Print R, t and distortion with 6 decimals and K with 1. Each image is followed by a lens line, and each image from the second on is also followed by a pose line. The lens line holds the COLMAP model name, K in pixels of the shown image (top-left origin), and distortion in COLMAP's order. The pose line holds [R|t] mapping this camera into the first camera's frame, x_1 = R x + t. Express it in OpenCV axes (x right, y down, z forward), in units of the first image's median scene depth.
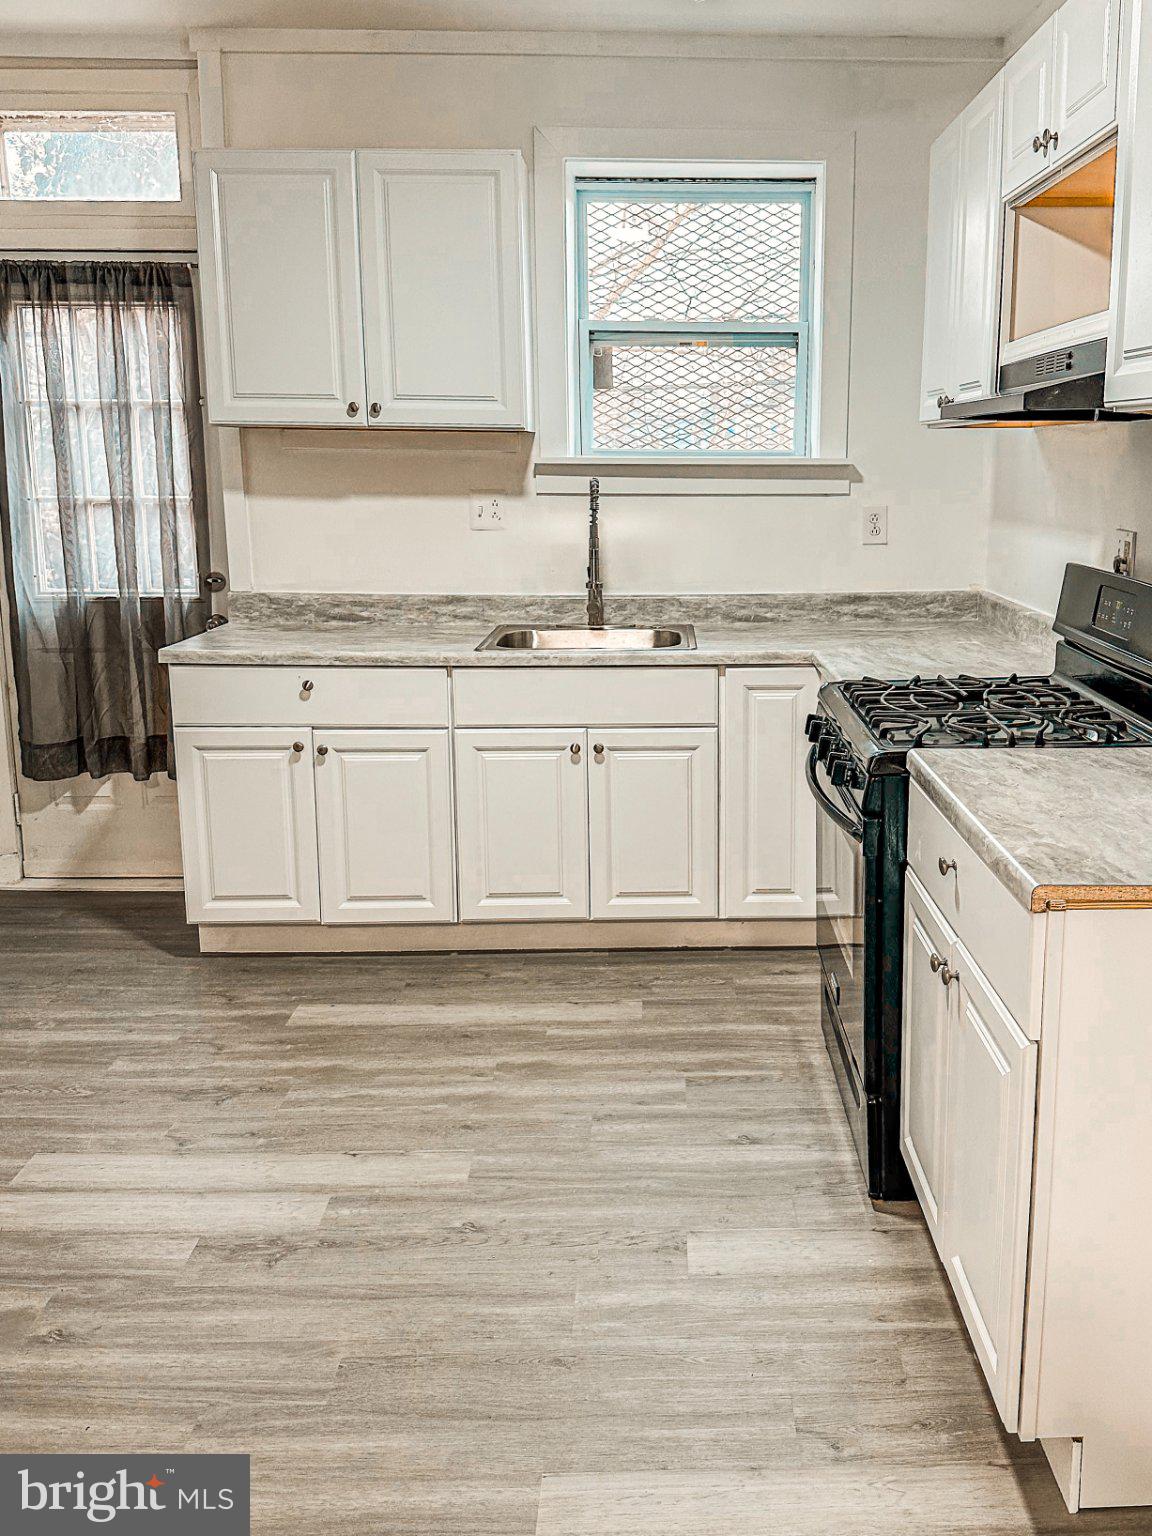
lens RADIAL K [[1336.6, 0, 692.7], [0, 1336.6, 714.7], [0, 0, 1]] dist [0.144671, -0.284802]
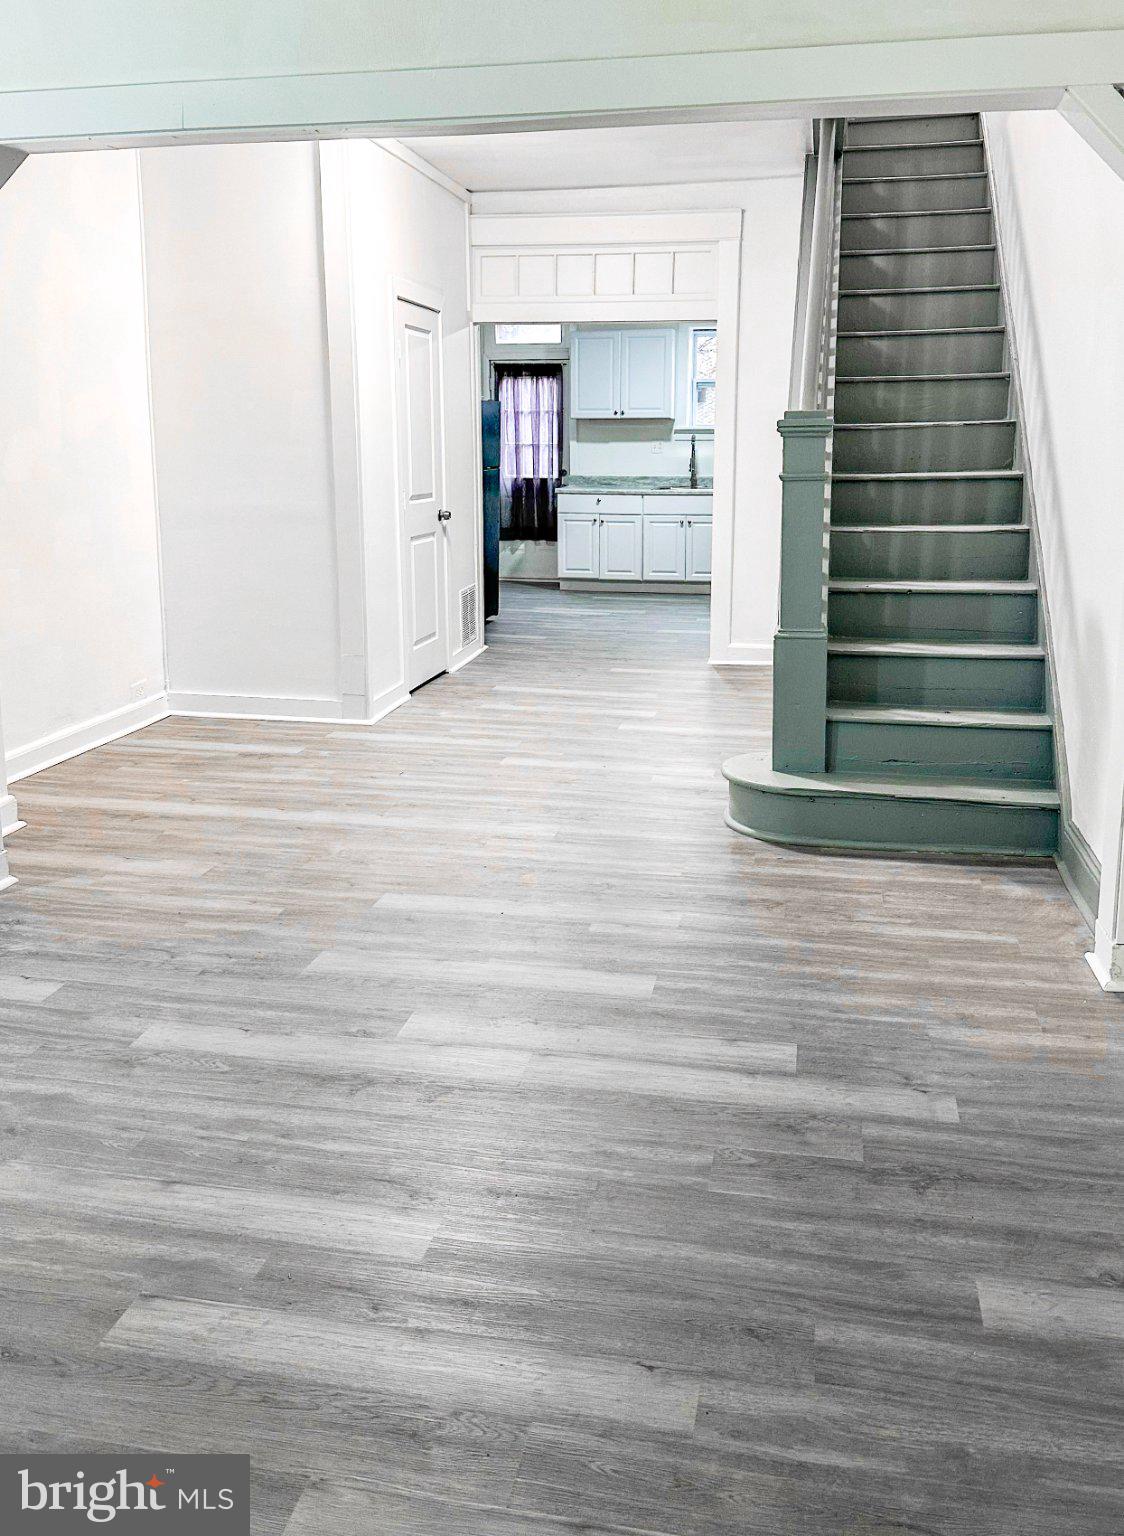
lens RADIAL K [[1248.9, 0, 567.9], [0, 1248.9, 647.1], [0, 0, 1]] dist [0.110655, -0.181226]
pose [[0.973716, 0.034269, -0.225173, 0.319693], [-0.038167, 0.999187, -0.012977, 0.365948], [0.224545, 0.021230, 0.974232, -1.884457]]
